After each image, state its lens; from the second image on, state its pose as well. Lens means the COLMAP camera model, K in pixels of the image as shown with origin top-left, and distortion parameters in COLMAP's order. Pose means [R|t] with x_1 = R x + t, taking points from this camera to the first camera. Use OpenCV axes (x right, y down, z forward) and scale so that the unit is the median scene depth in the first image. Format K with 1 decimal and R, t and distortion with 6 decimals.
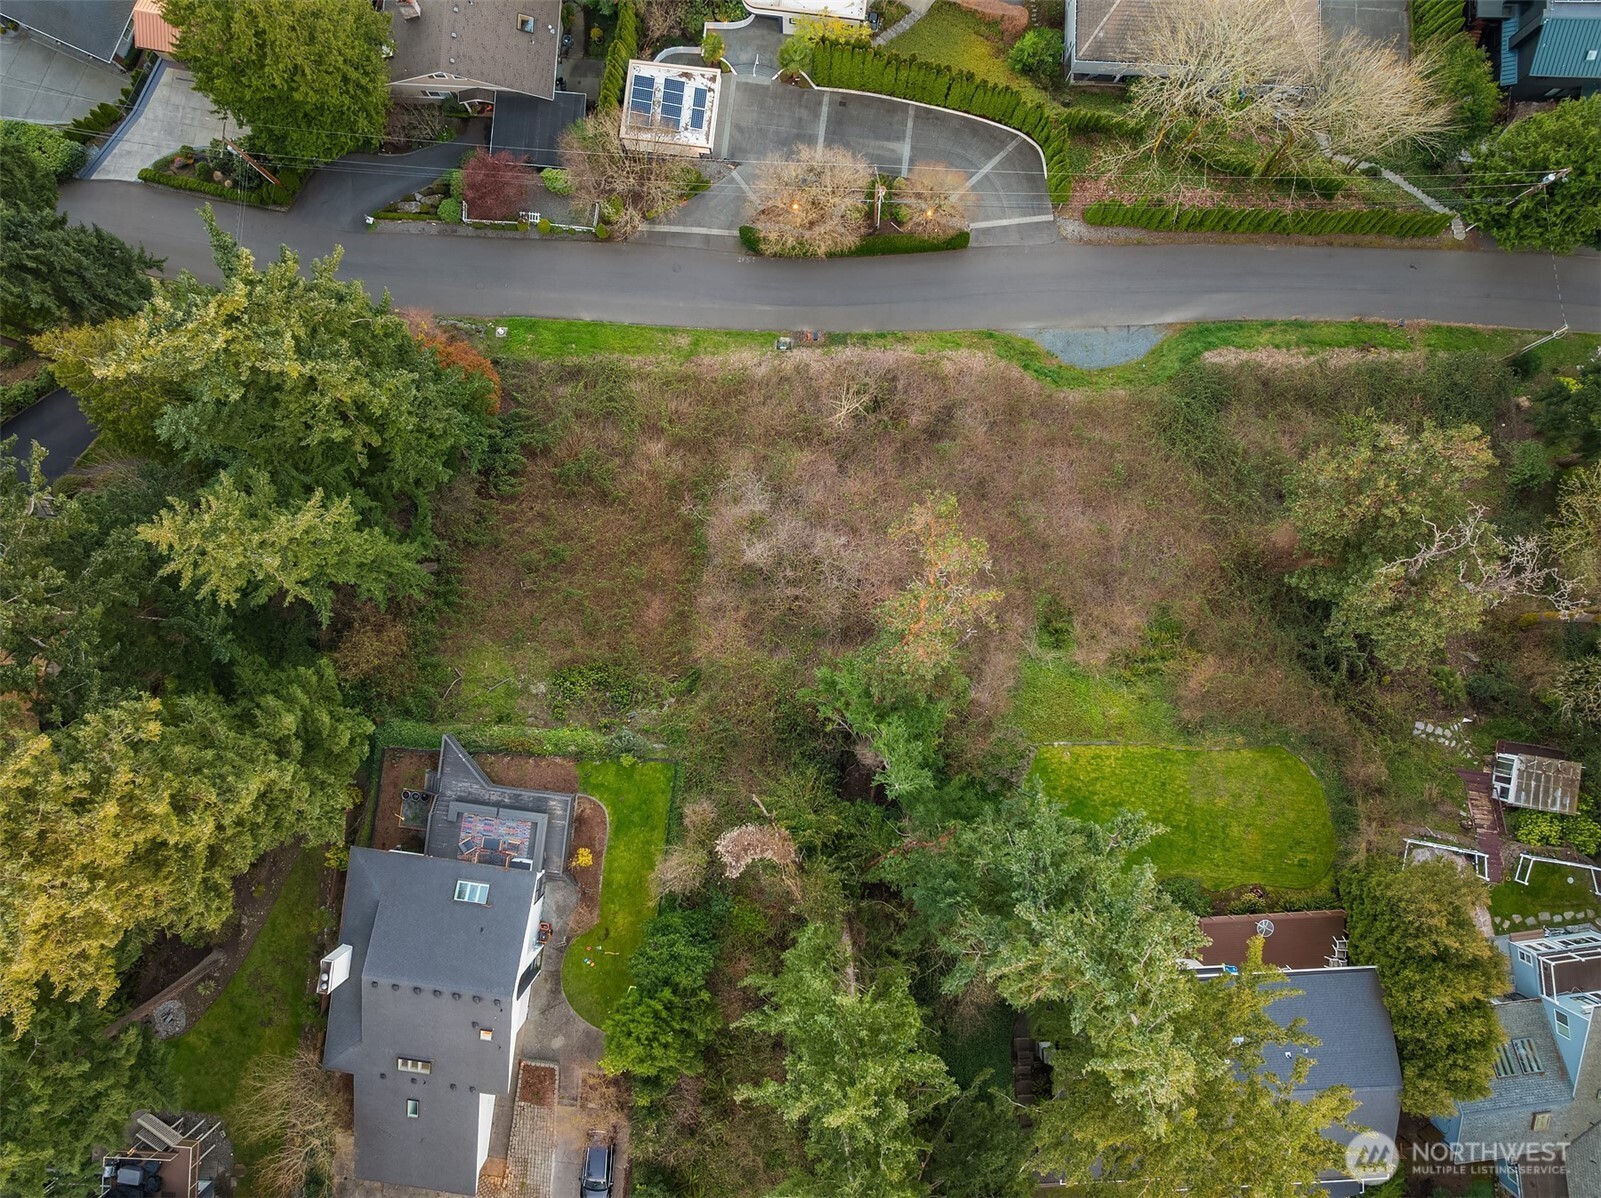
lens RADIAL K [[1140.3, 0, 799.9], [0, 1140.3, 601.4], [0, 0, 1]] dist [-0.027295, 0.026191]
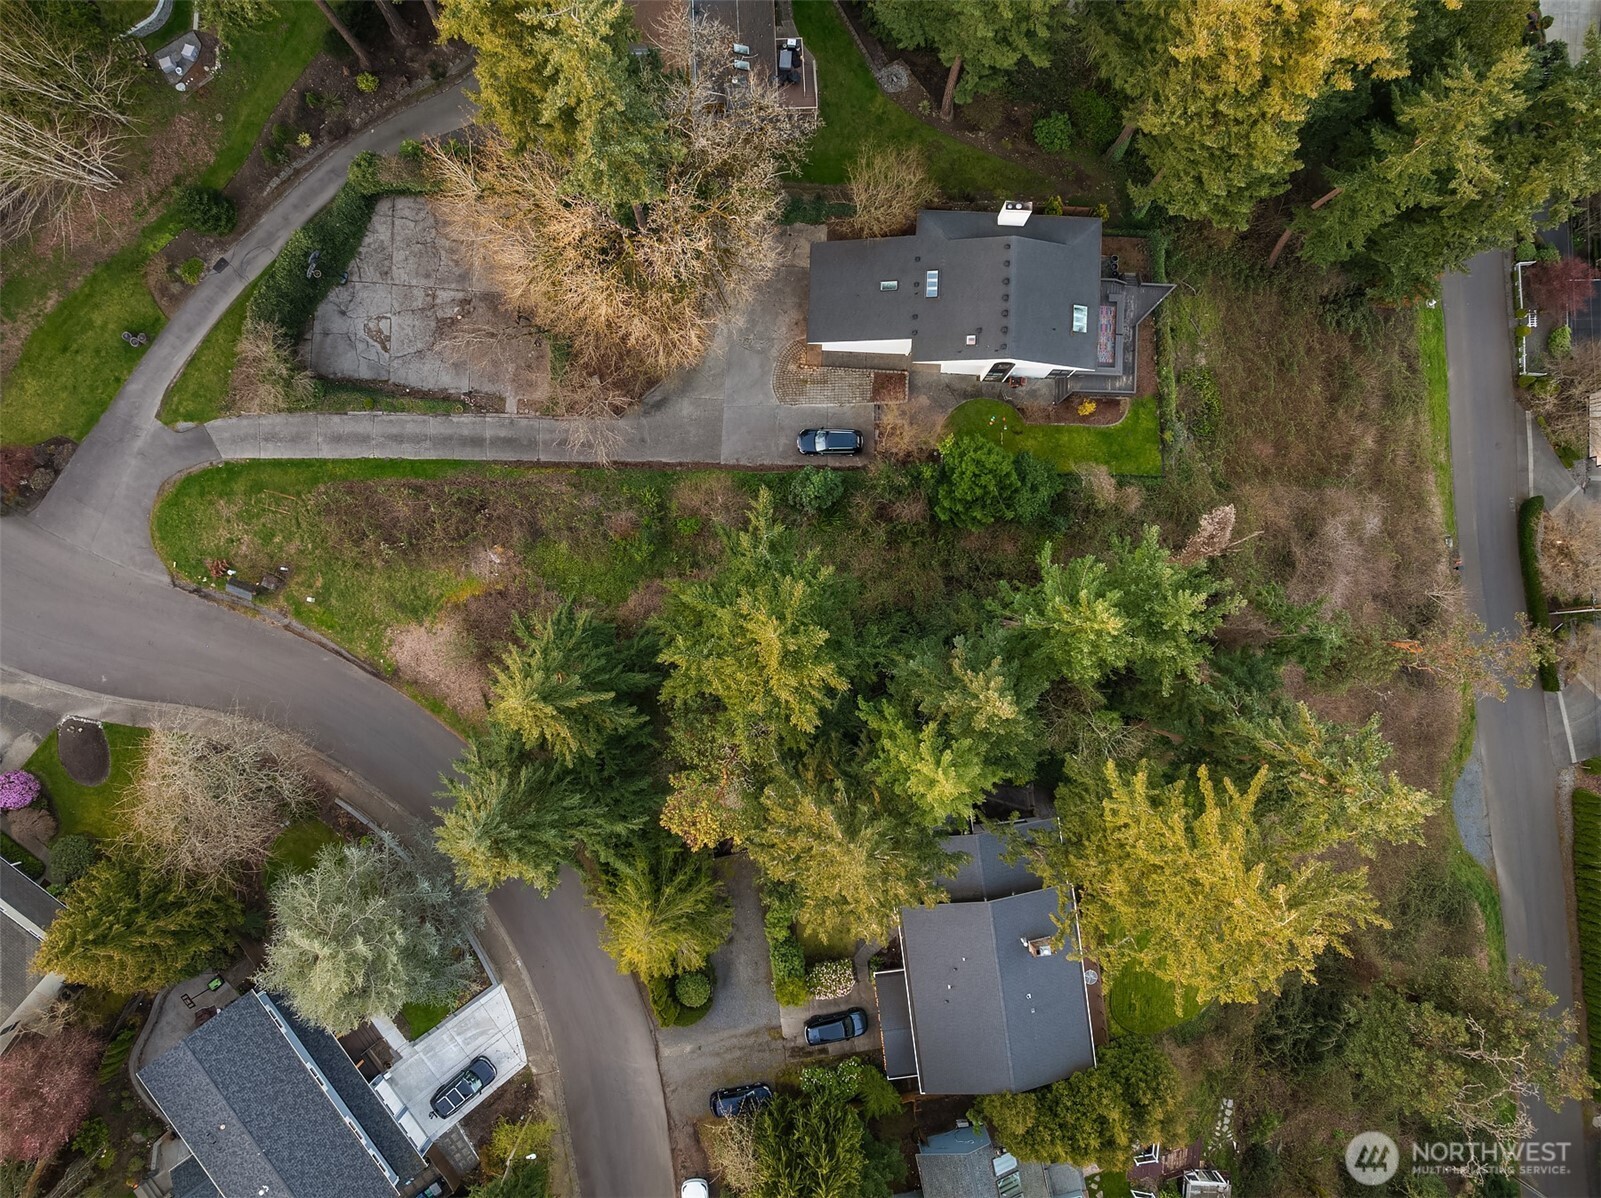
lens RADIAL K [[1140.3, 0, 802.1], [0, 1140.3, 601.1], [0, 0, 1]] dist [-0.027295, 0.026191]
pose [[0.092184, 0.995545, -0.019818, 0.008979], [-0.995730, 0.092066, -0.006813, 0.512807], [-0.004958, 0.020362, 0.999780, -0.186579]]
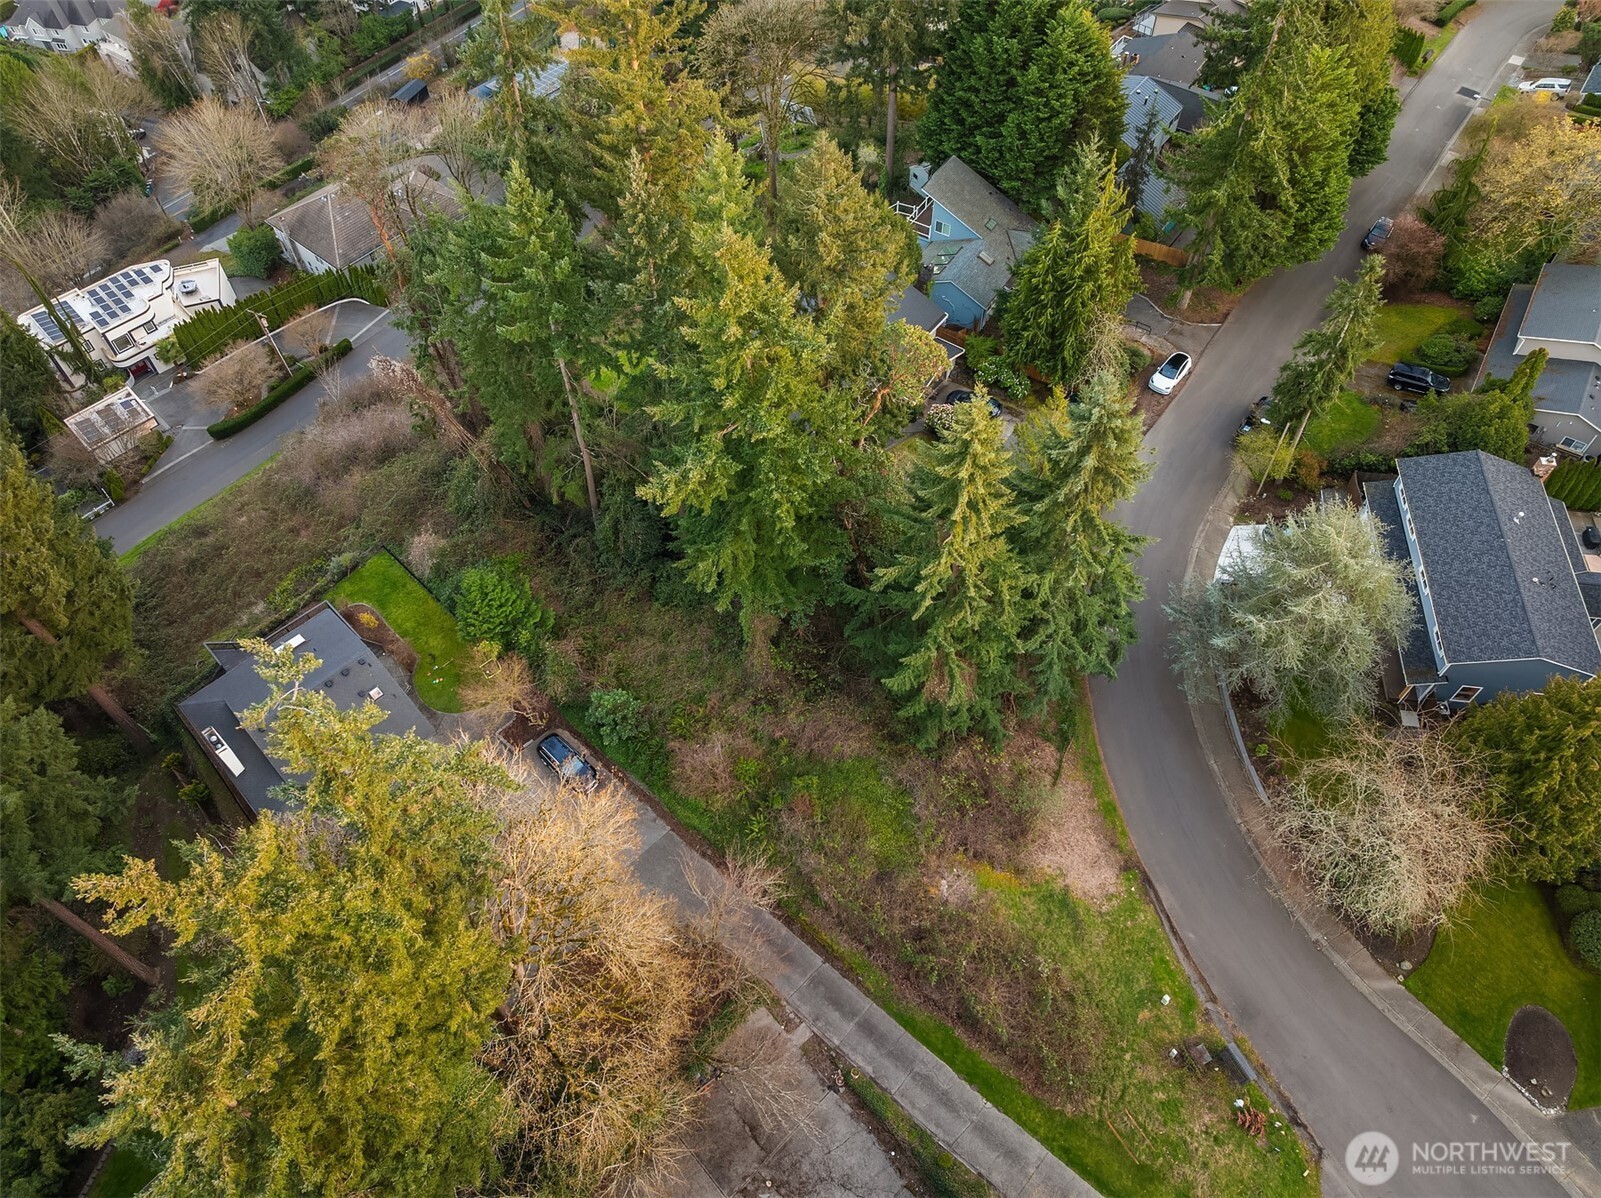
lens RADIAL K [[1140.3, 0, 797.6], [0, 1140.3, 598.8], [0, 0, 1]] dist [-0.027295, 0.026191]
pose [[0.620471, -0.631090, 0.465554, -0.394491], [0.784212, 0.495320, -0.373725, 0.899244], [0.005256, 0.596979, 0.802240, 0.047446]]
